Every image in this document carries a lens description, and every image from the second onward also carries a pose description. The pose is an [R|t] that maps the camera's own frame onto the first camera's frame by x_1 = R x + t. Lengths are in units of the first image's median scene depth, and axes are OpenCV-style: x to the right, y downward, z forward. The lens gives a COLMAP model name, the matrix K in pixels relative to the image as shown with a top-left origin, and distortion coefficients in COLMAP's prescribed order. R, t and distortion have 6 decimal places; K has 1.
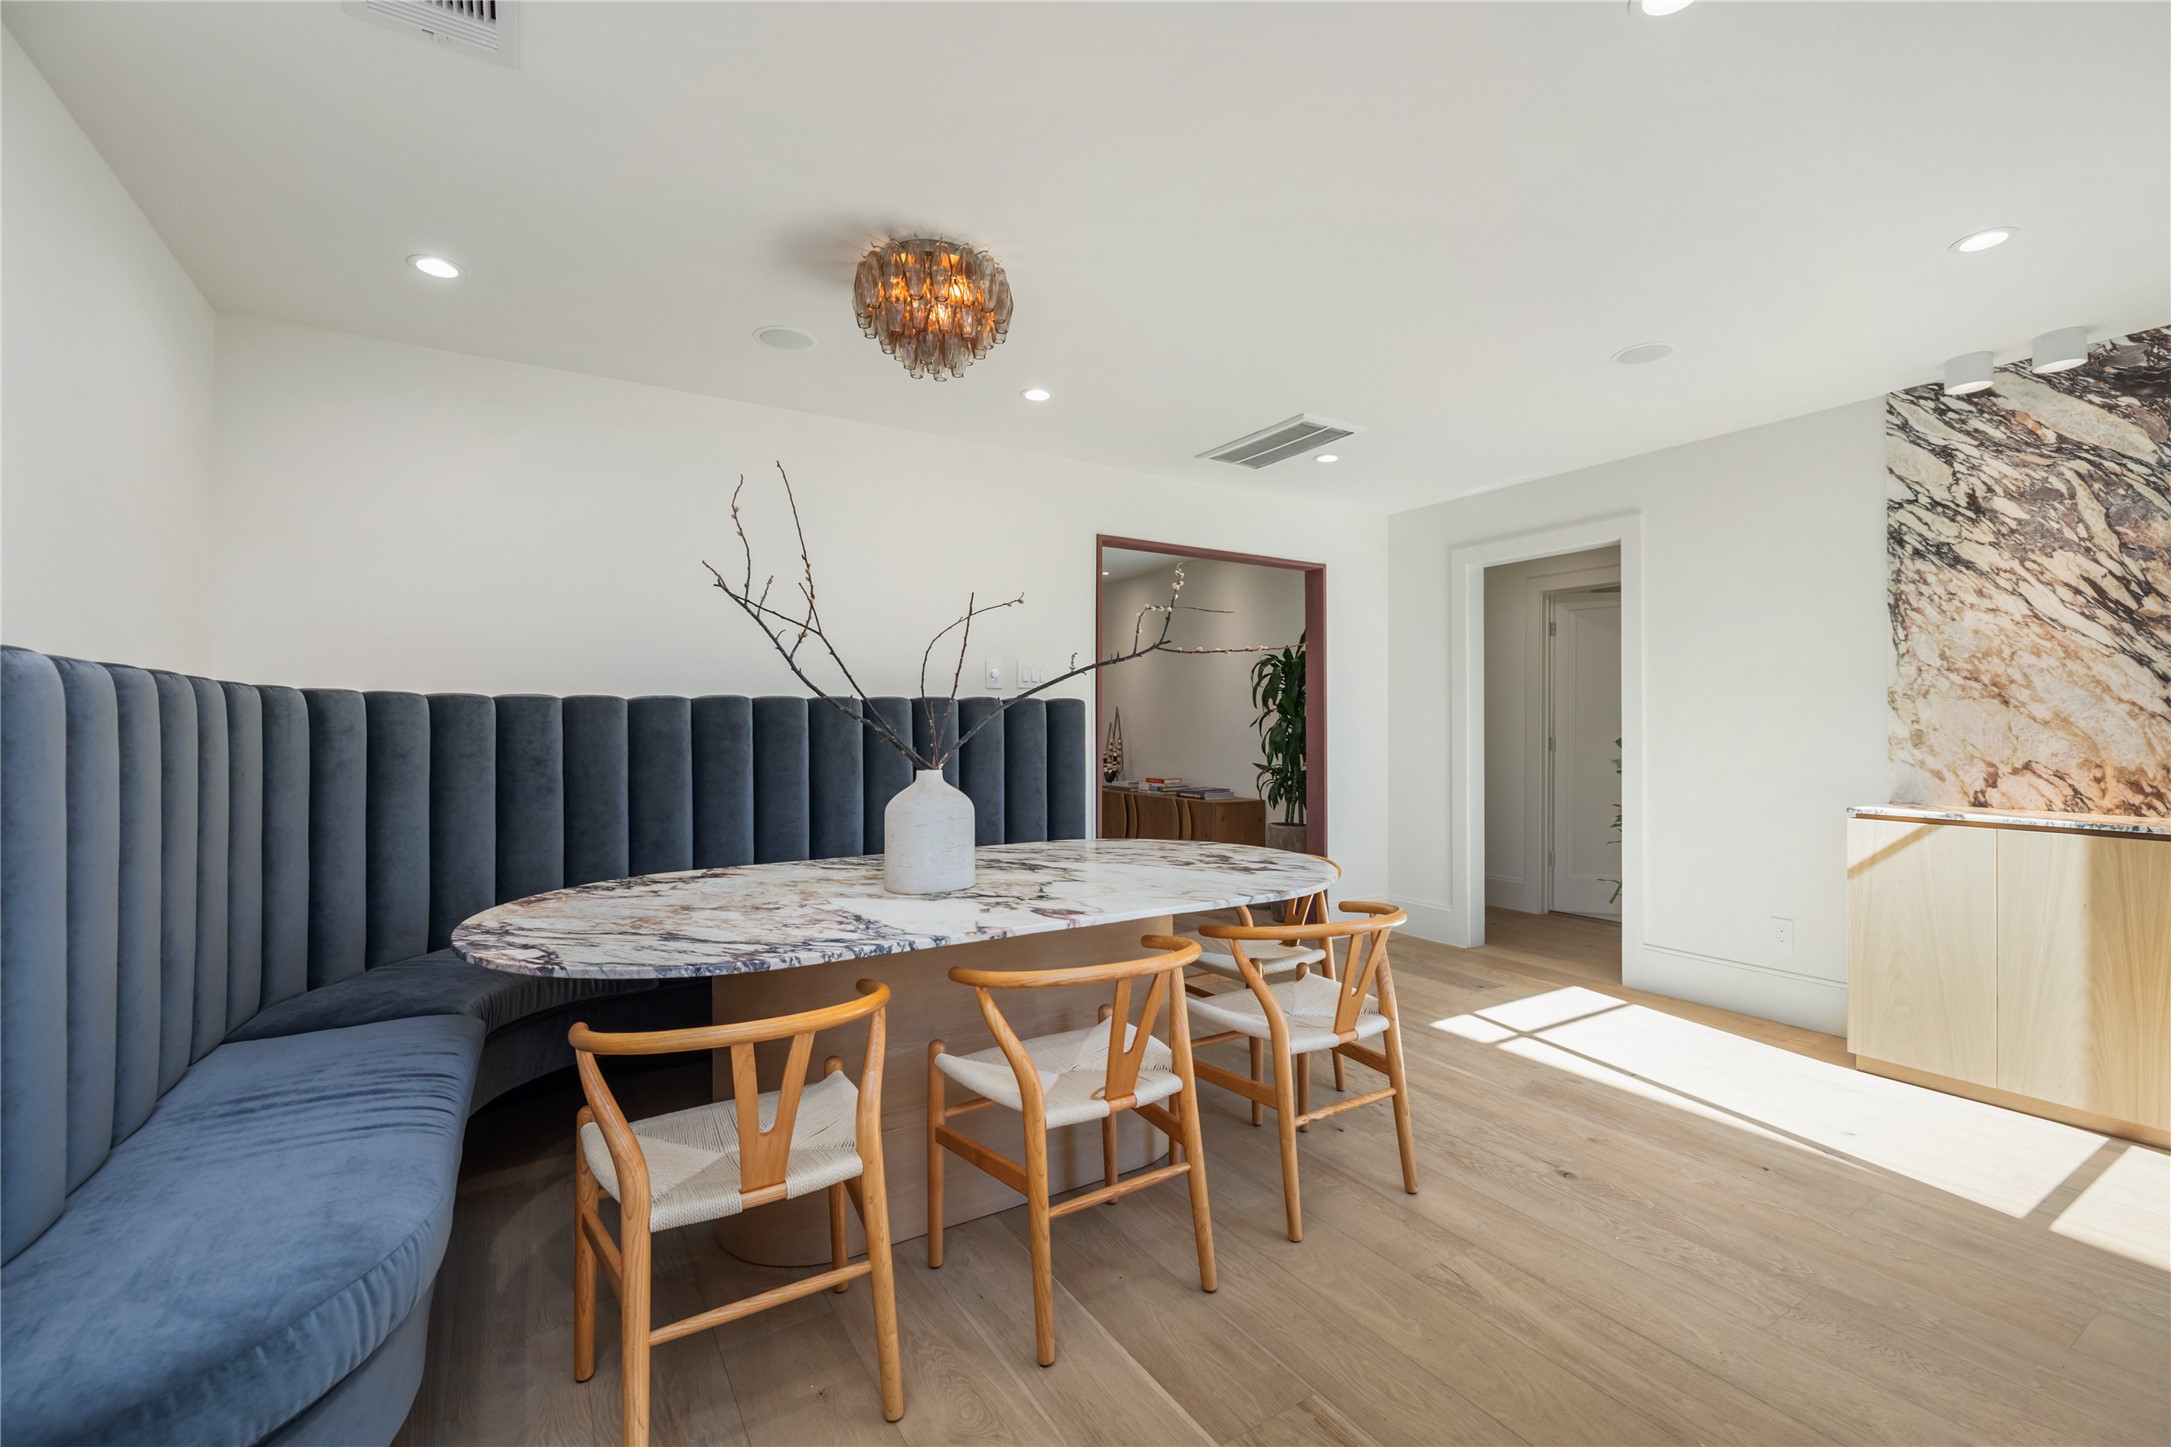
lens RADIAL K [[922.0, 0, 1087.0], [0, 922.0, 718.5], [0, 0, 1]] dist [0.001446, -0.000553]
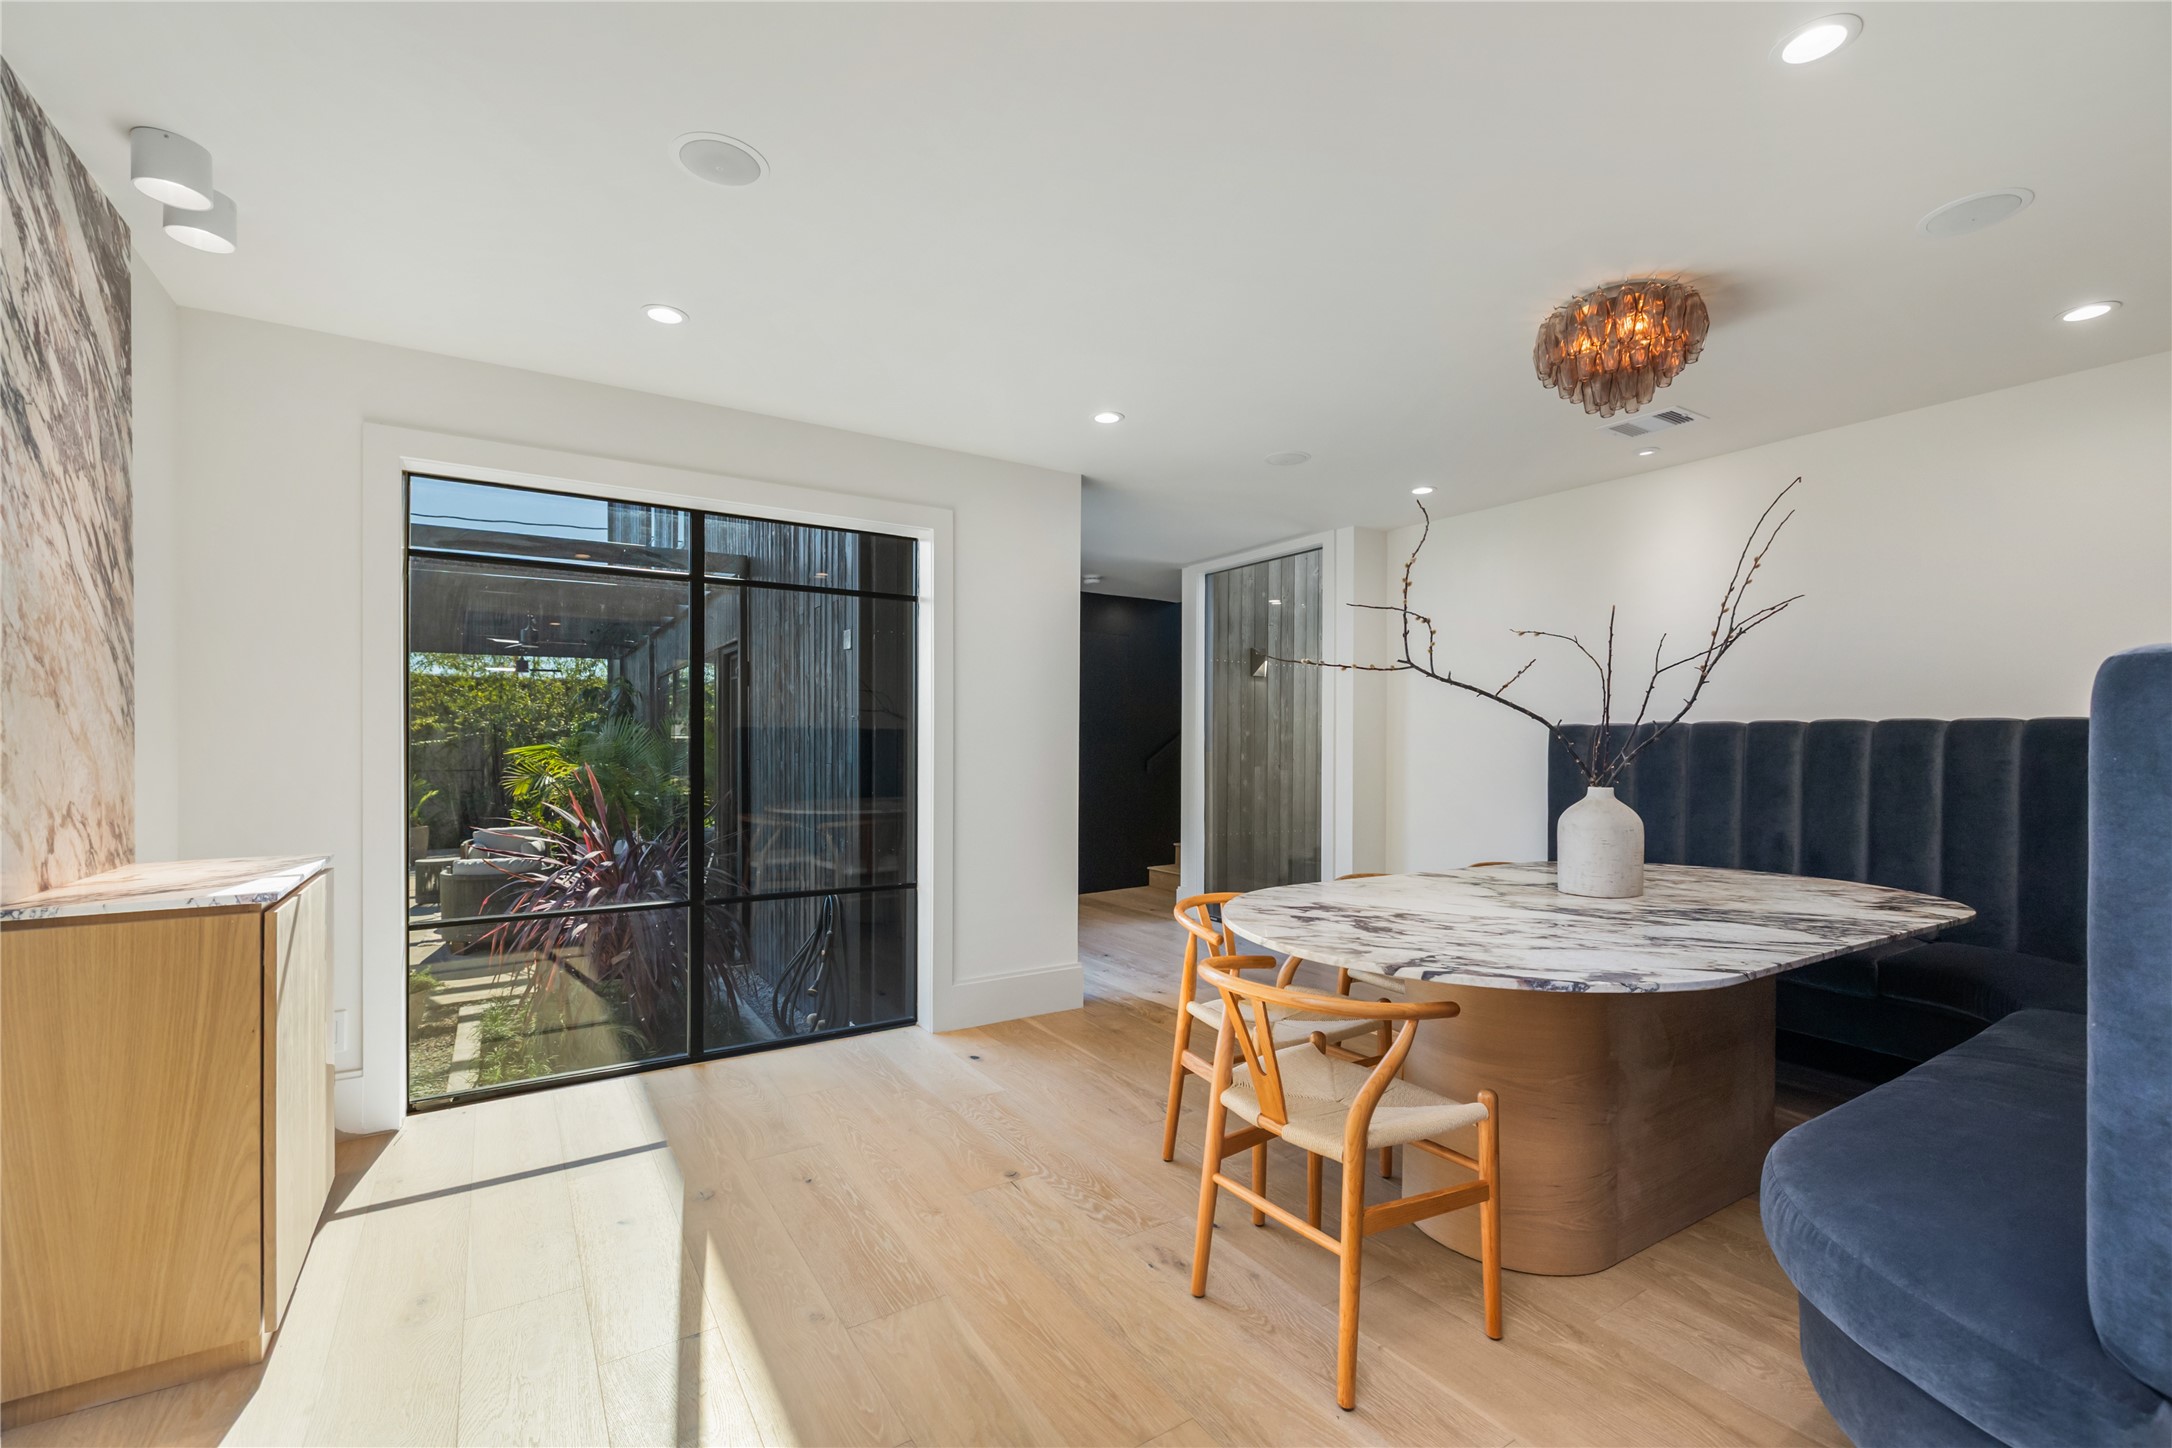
lens RADIAL K [[922.4, 0, 1071.5], [0, 922.4, 745.2], [0, 0, 1]] dist [0.001446, -0.000553]
pose [[-0.999995, -0.003038, 0.001092, 0.452011], [-0.003045, 0.999977, -0.006009, 0.011895], [-0.001074, -0.006012, -0.999981, 2.049838]]
